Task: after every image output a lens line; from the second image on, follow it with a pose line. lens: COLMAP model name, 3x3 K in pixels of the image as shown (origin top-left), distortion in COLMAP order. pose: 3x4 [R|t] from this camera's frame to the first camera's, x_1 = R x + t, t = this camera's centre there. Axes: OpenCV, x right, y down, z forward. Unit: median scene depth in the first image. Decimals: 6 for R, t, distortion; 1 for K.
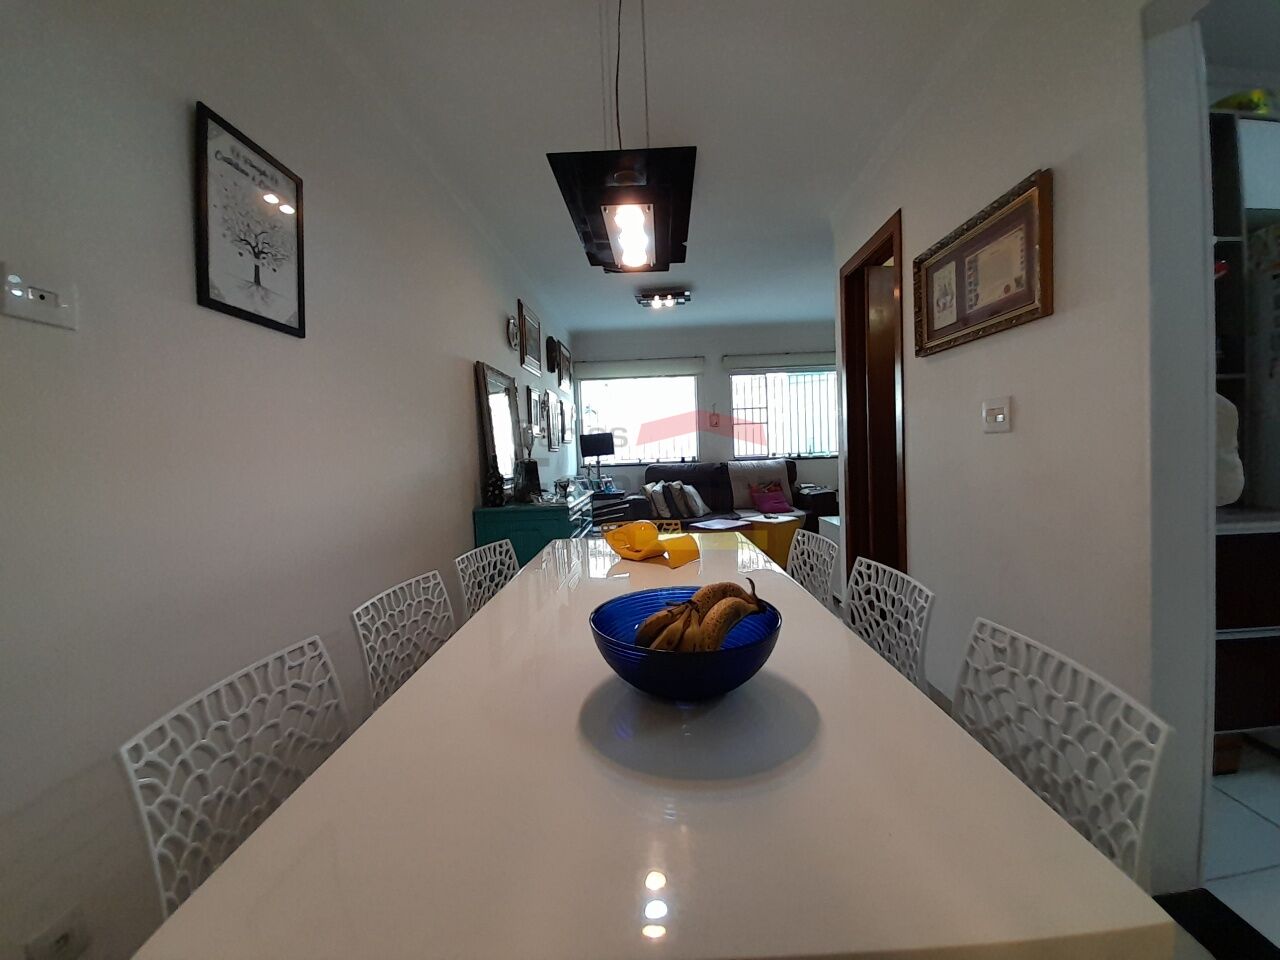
lens RADIAL K [[507.7, 0, 638.3], [0, 507.7, 470.2], [0, 0, 1]] dist [0.004534, -0.002271]
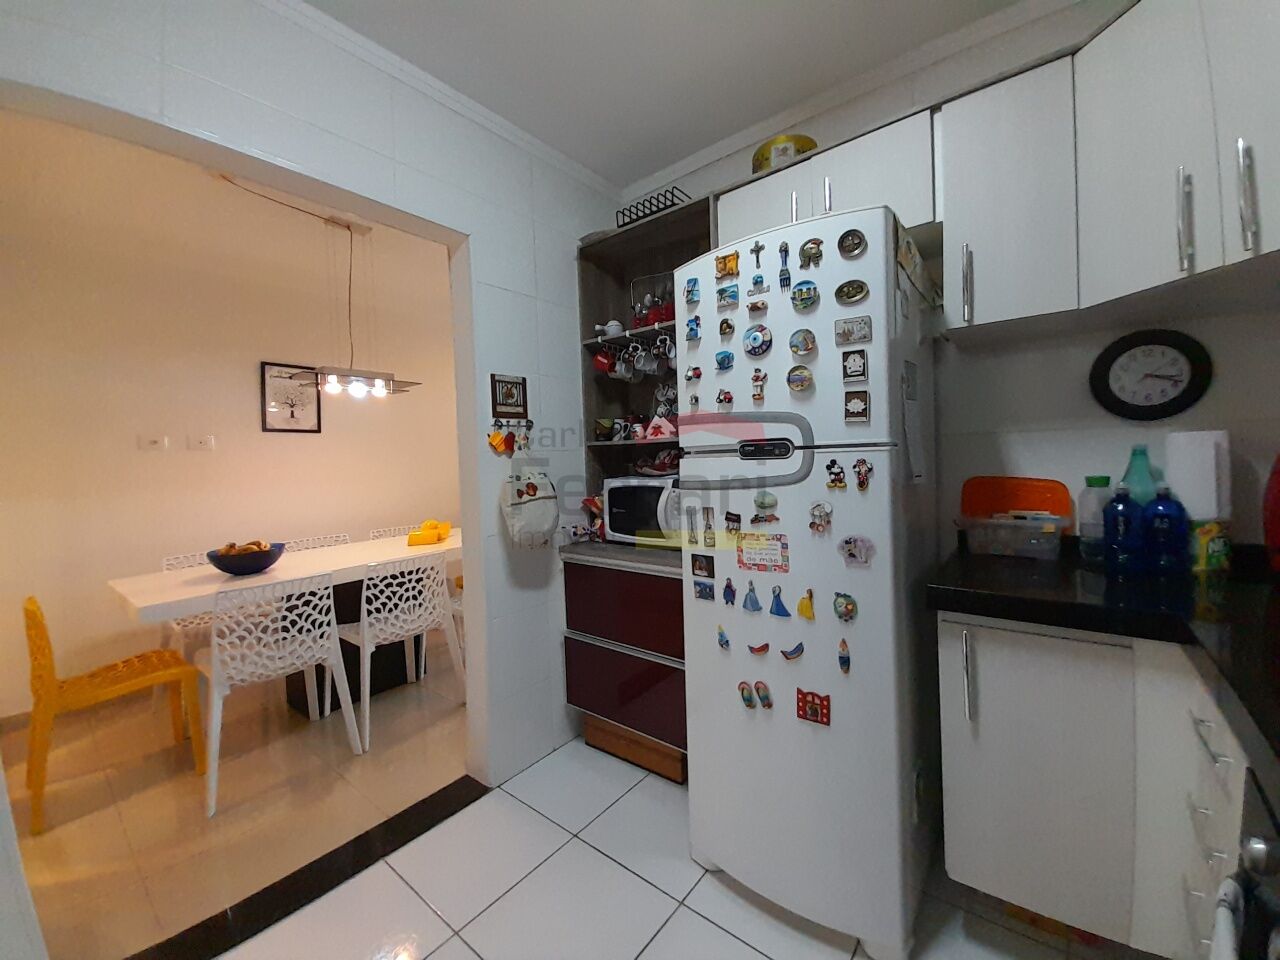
lens RADIAL K [[507.7, 0, 649.2], [0, 507.7, 479.5], [0, 0, 1]] dist [0.004534, -0.002271]
pose [[0.794565, 0.027599, -0.606551, 2.293276], [-0.015174, 0.999557, 0.025604, -0.143268], [0.606989, -0.011140, 0.794632, 0.035592]]
